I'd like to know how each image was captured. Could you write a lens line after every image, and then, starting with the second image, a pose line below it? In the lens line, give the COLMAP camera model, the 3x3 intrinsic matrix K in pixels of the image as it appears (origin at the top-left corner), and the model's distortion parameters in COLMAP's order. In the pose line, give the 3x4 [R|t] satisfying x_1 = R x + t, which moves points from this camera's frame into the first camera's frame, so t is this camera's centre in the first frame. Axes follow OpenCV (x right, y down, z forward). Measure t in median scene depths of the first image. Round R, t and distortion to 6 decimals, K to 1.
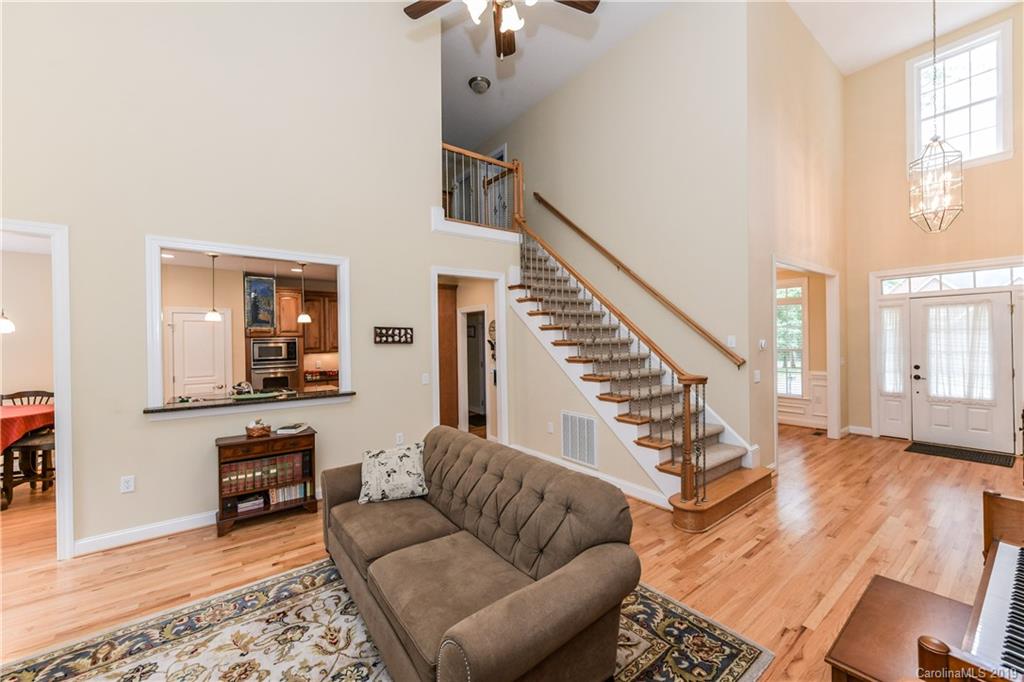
lens RADIAL K [[402.8, 0, 519.9], [0, 402.8, 336.0], [0, 0, 1]] dist [0.000964, -0.000003]
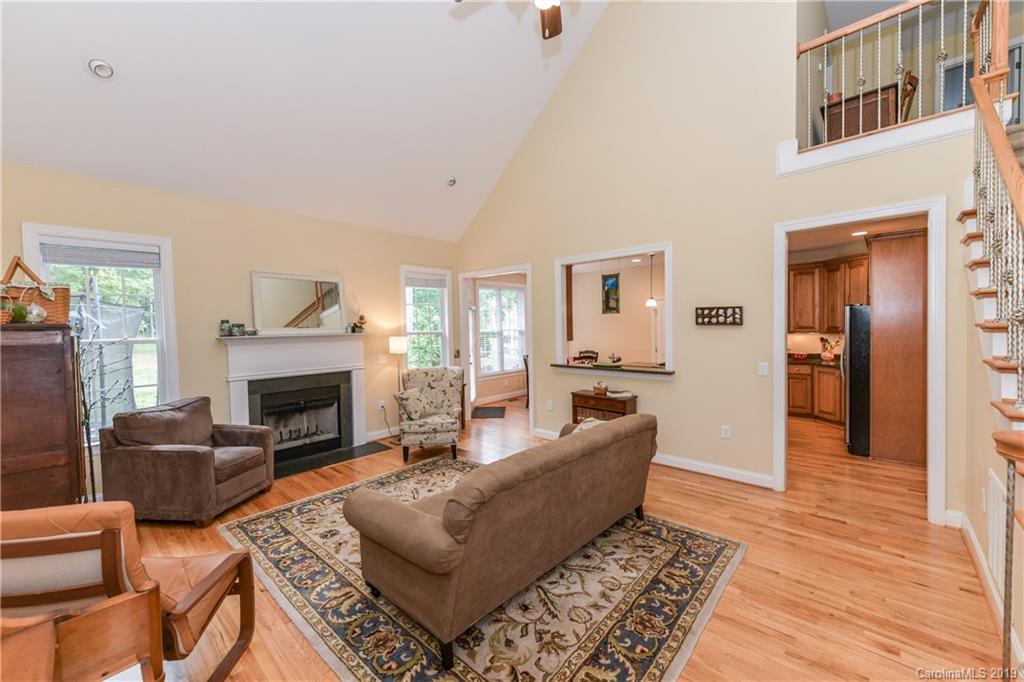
lens RADIAL K [[402.8, 0, 519.9], [0, 402.8, 336.0], [0, 0, 1]] dist [0.000964, -0.000003]
pose [[0.177015, 0.032955, -0.983656, 0.492863], [0.024235, 0.998990, 0.037830, -0.001489], [0.983910, -0.030536, 0.176037, 0.403481]]
